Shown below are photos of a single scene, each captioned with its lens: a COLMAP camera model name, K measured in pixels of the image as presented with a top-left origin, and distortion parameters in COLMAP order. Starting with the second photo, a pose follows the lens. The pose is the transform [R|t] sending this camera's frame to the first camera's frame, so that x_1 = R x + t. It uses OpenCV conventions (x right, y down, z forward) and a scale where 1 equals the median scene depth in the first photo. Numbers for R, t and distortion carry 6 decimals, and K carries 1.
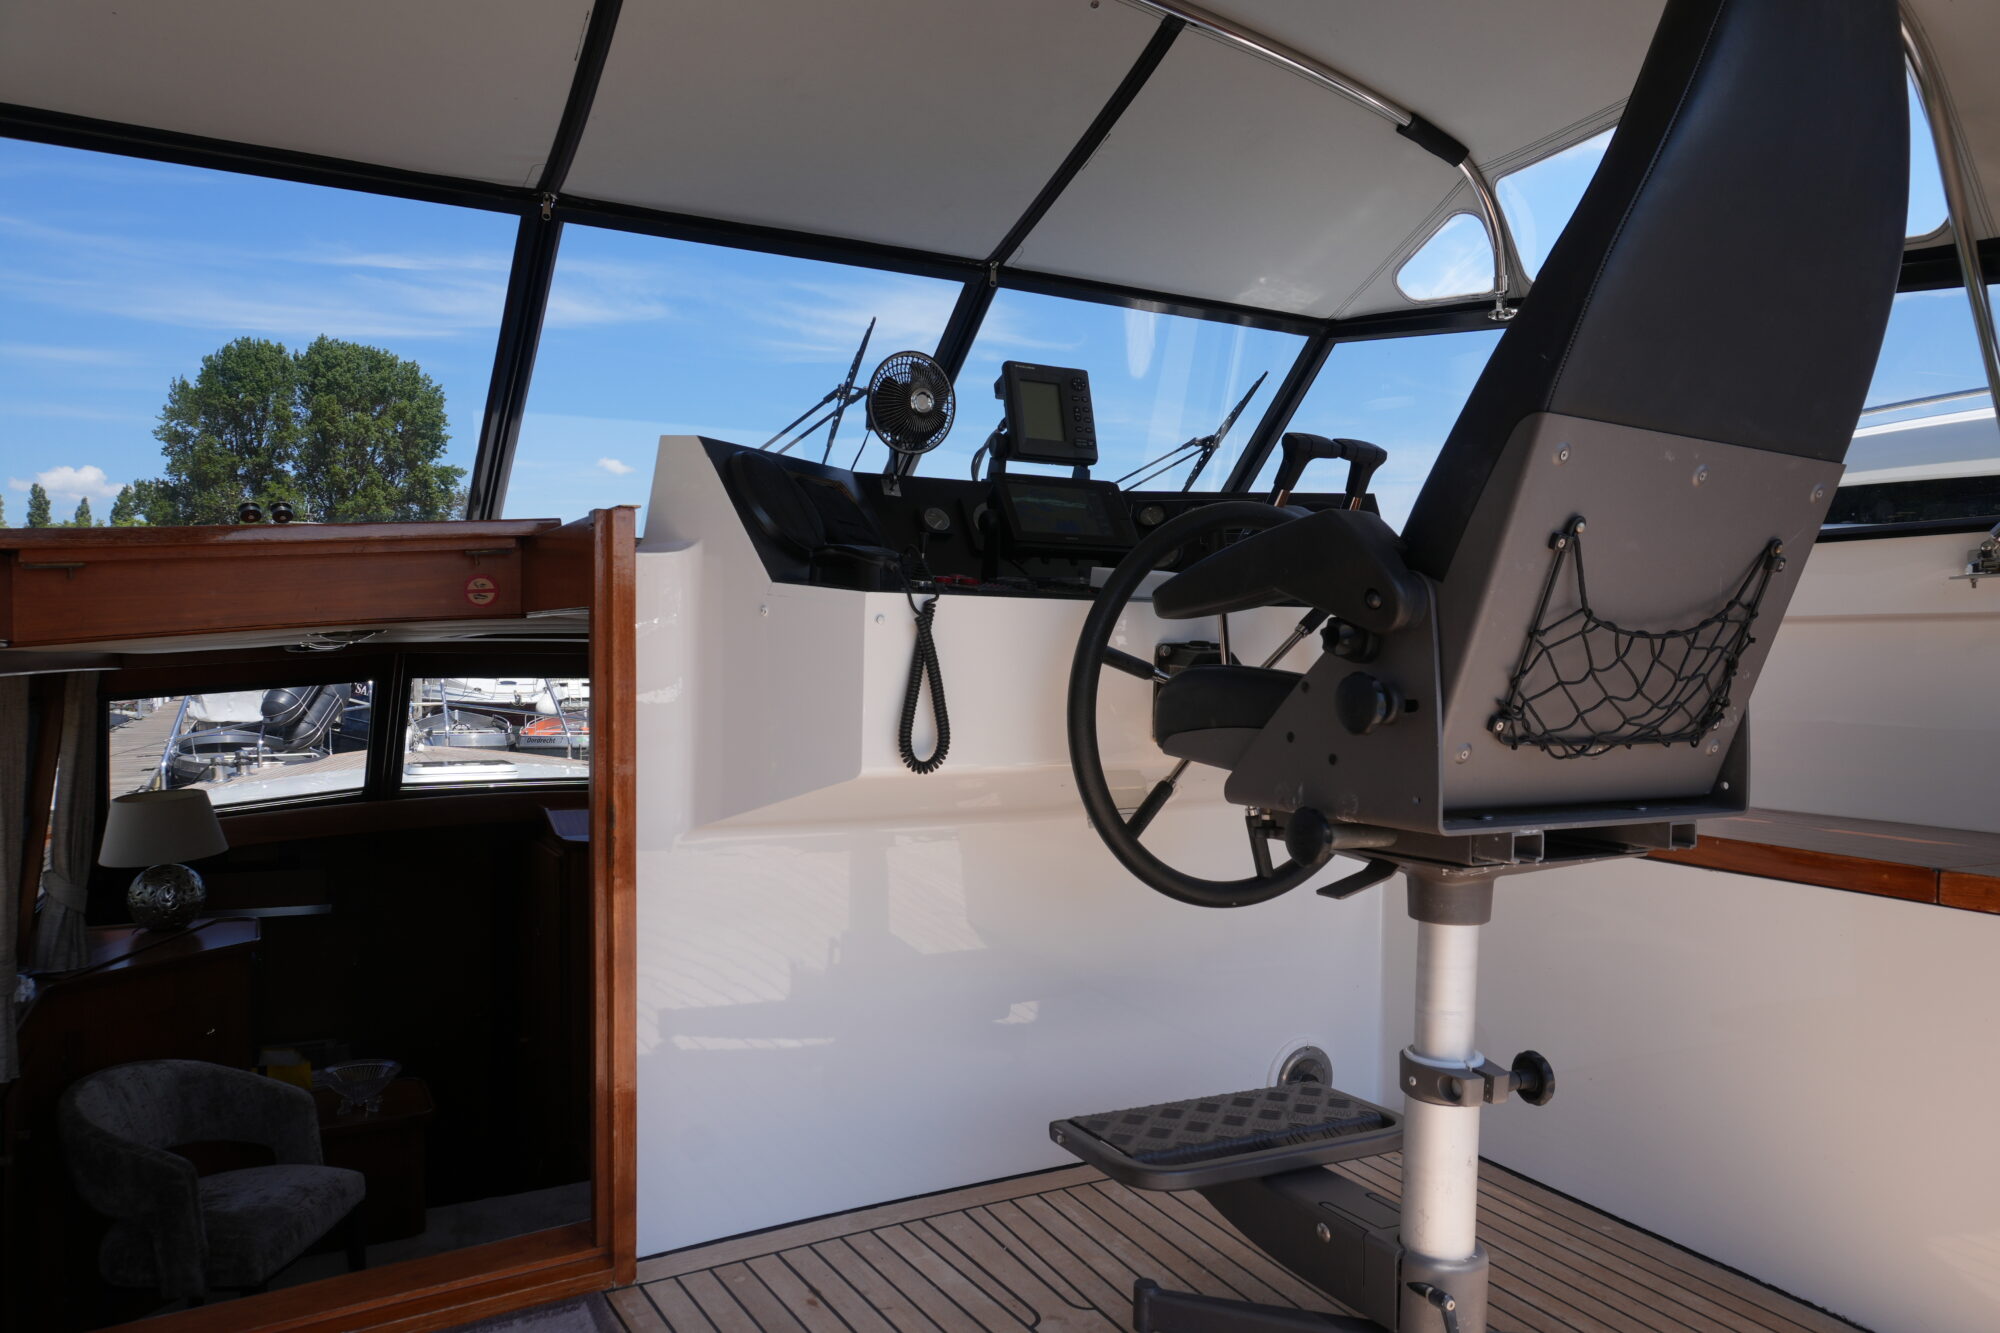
lens RADIAL K [[1349.8, 0, 1000.8], [0, 1349.8, 647.5], [0, 0, 1]] dist [-0.042620, 0.032046]
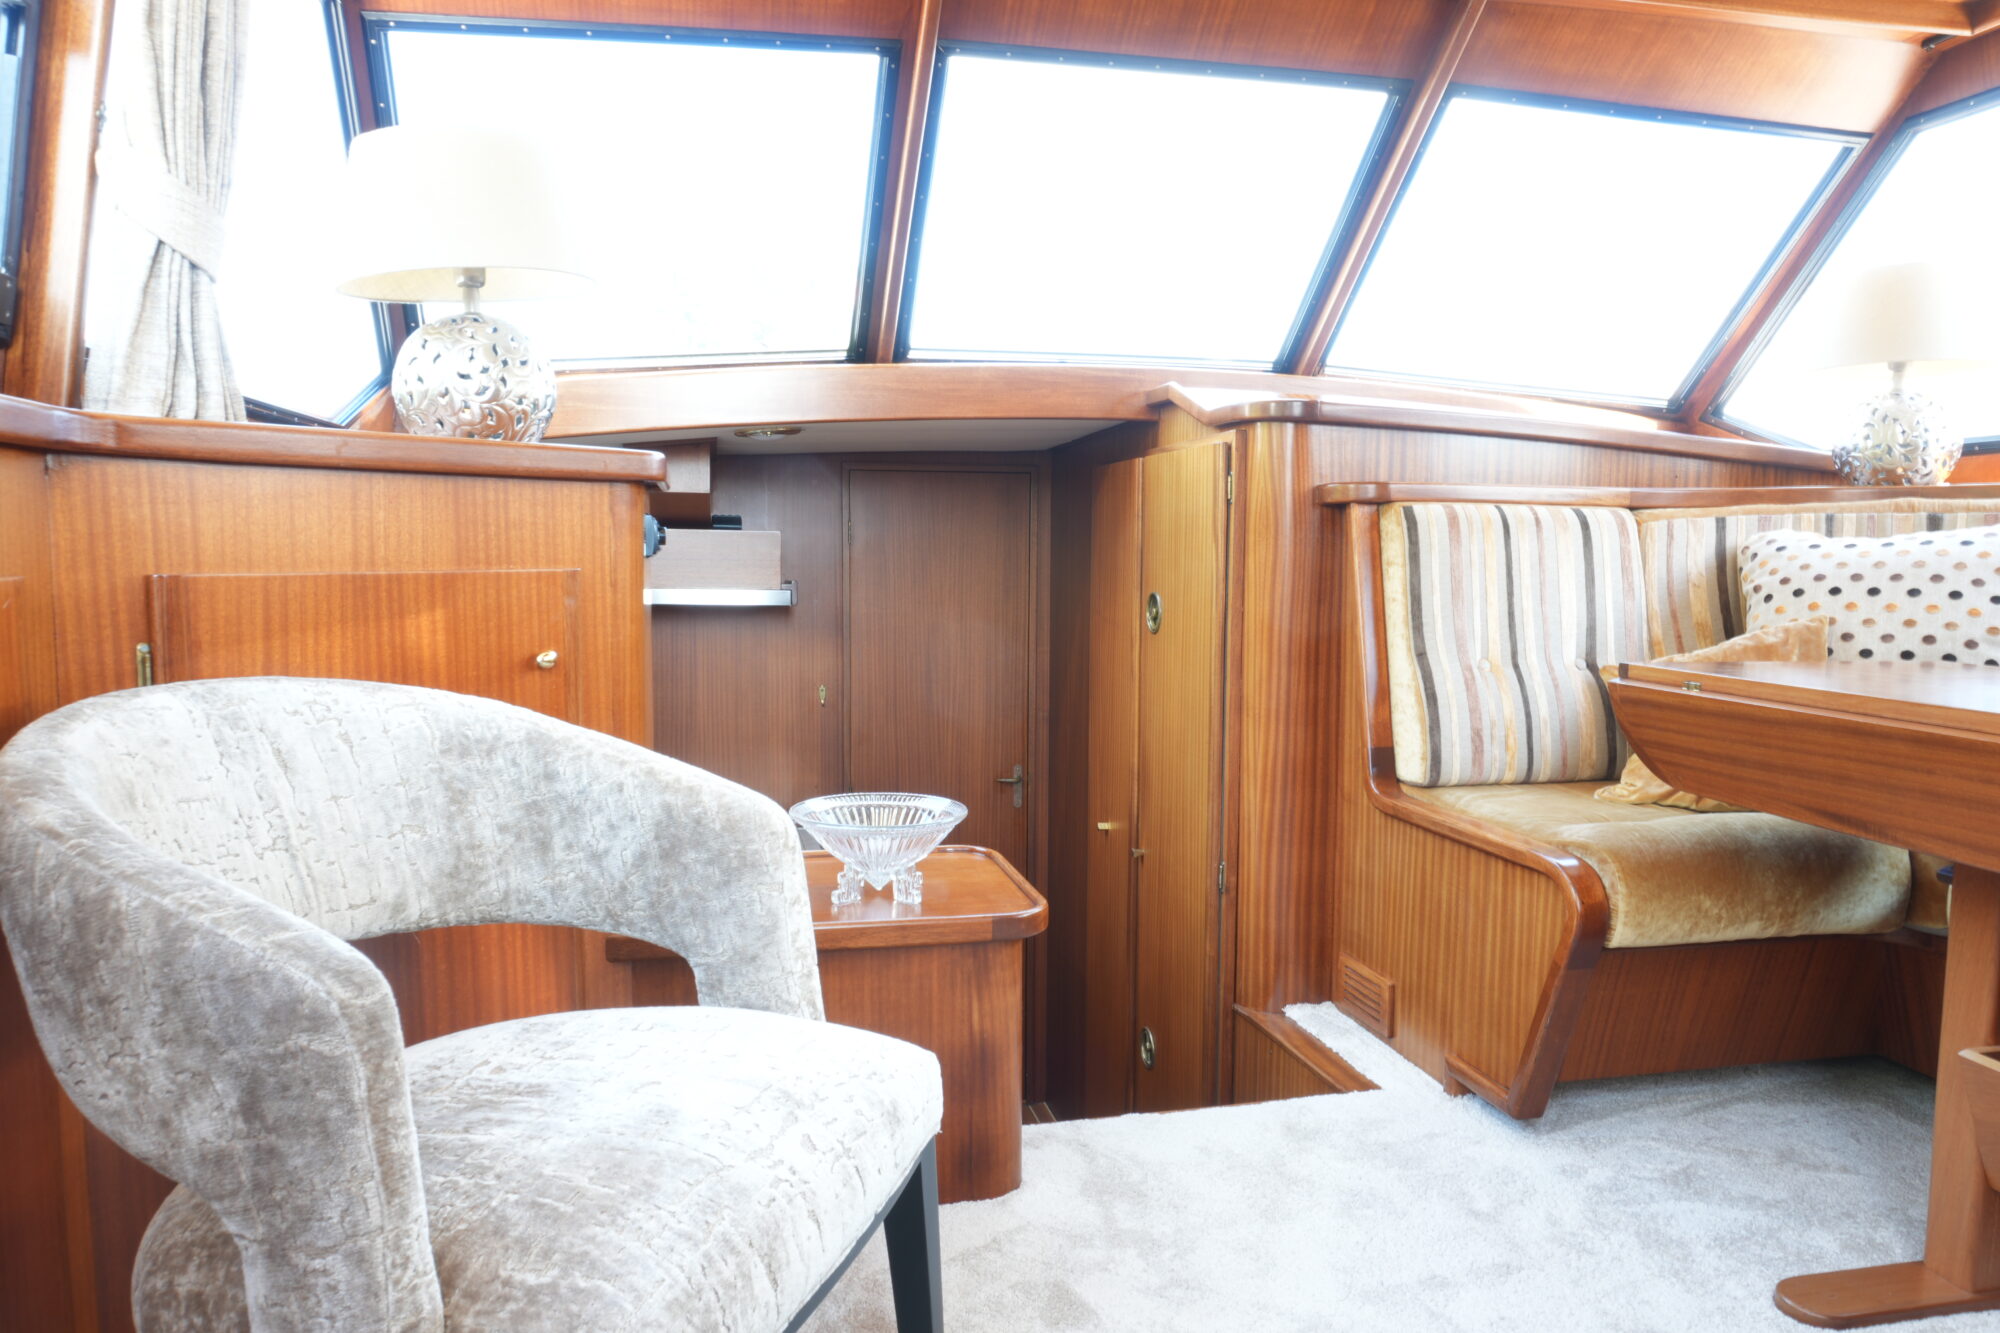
lens RADIAL K [[1349.8, 0, 987.5], [0, 1349.8, 670.1], [0, 0, 1]] dist [-0.042620, 0.032046]
pose [[0.955638, 0.027453, -0.293260, -0.377843], [0.001165, 0.995287, 0.096968, 0.271704], [0.294540, -0.093008, 0.951102, 0.707851]]
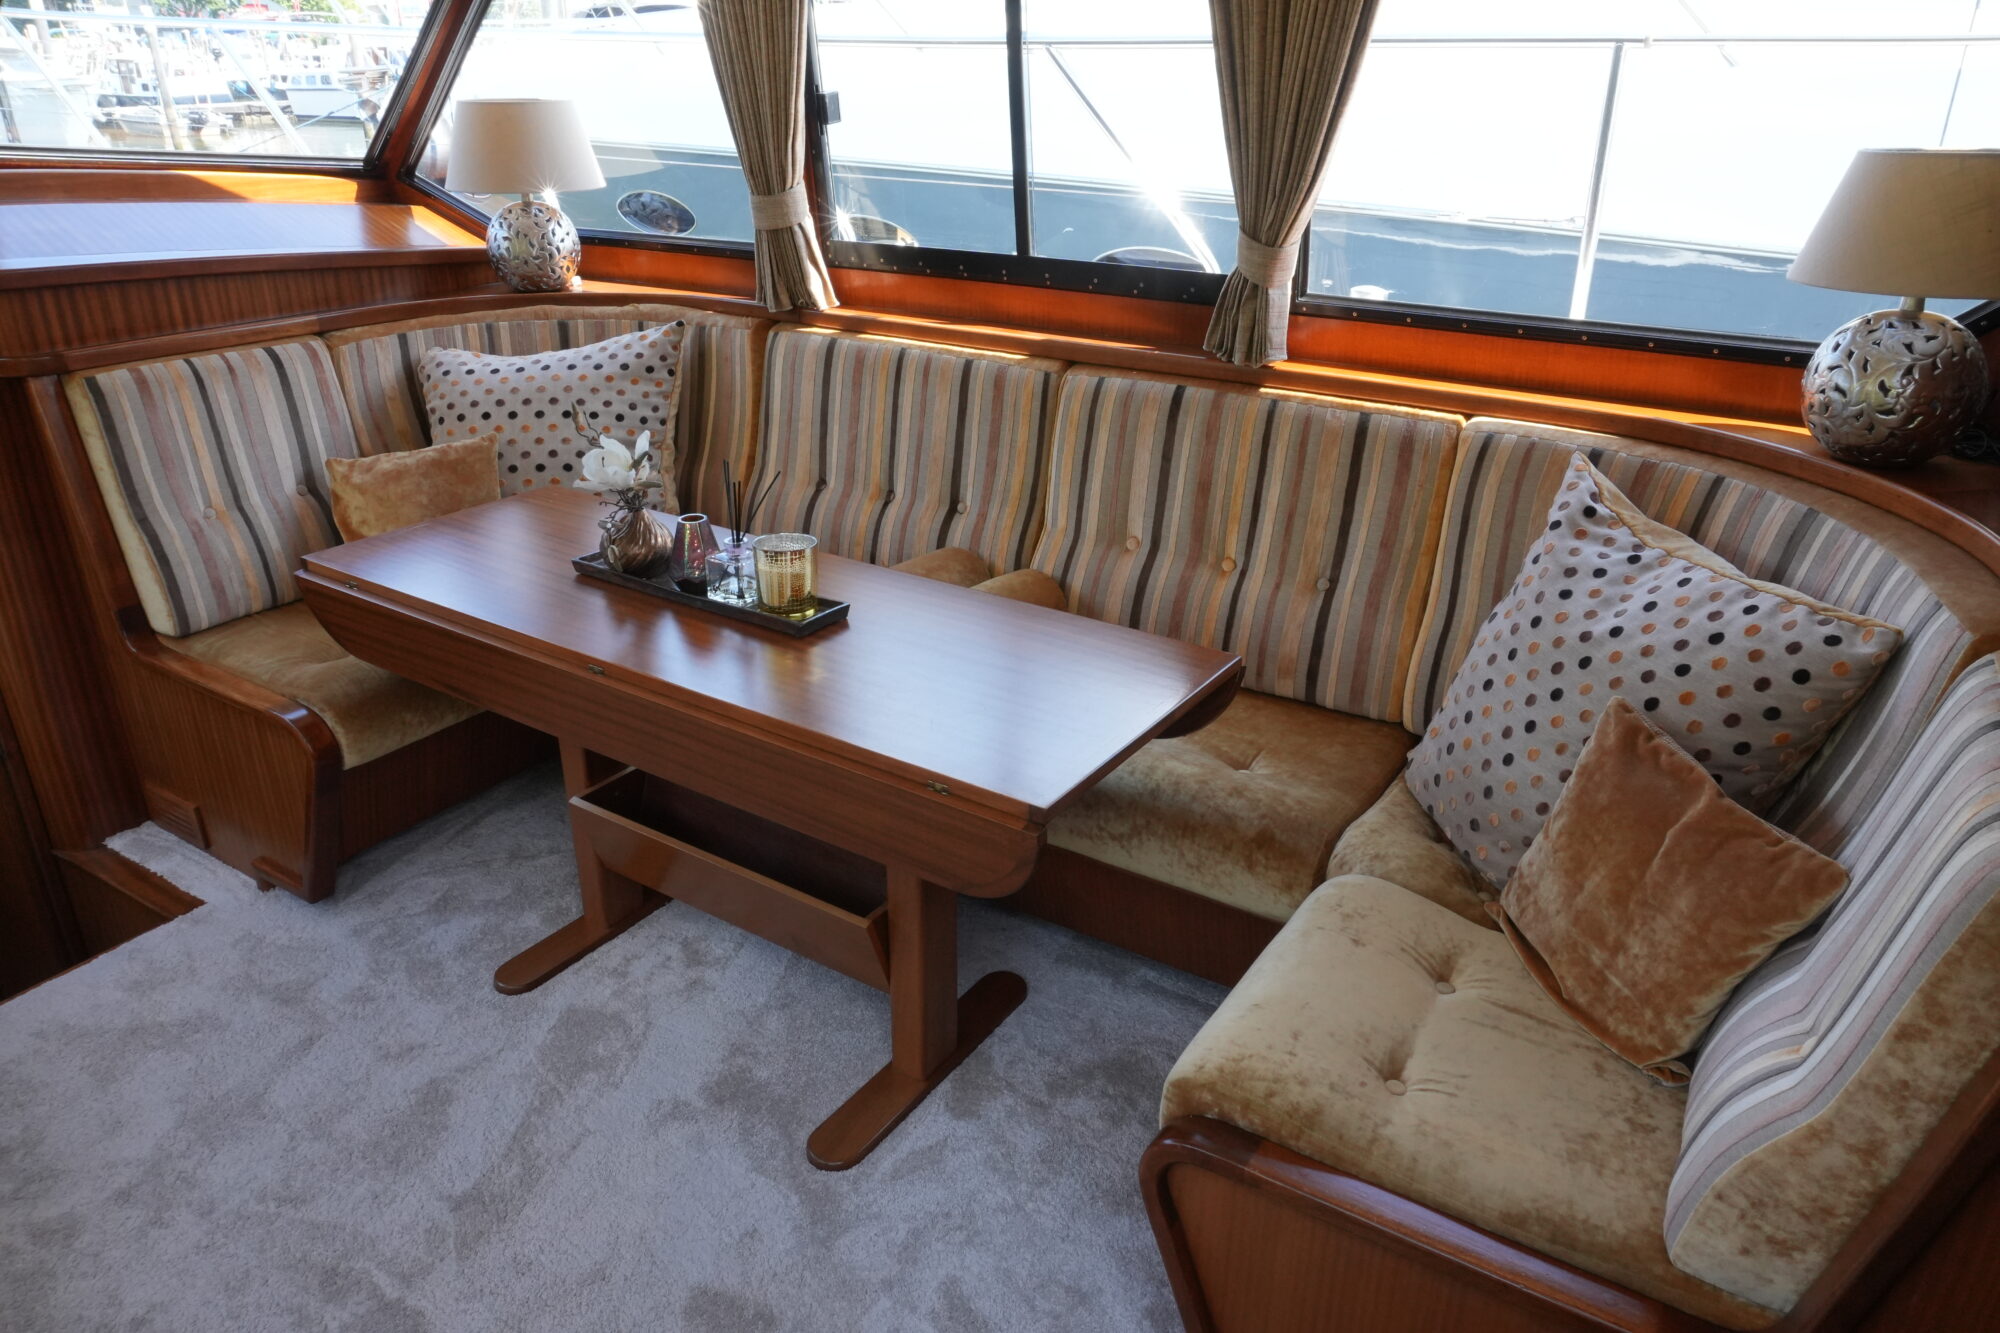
lens RADIAL K [[1349.8, 0, 989.6], [0, 1349.8, 674.5], [0, 0, 1]] dist [-0.042620, 0.032046]
pose [[0.883260, -0.191413, 0.428033, -0.292184], [-0.007921, 0.906657, 0.421795, 0.106179], [-0.468816, -0.375946, 0.799298, 0.600505]]
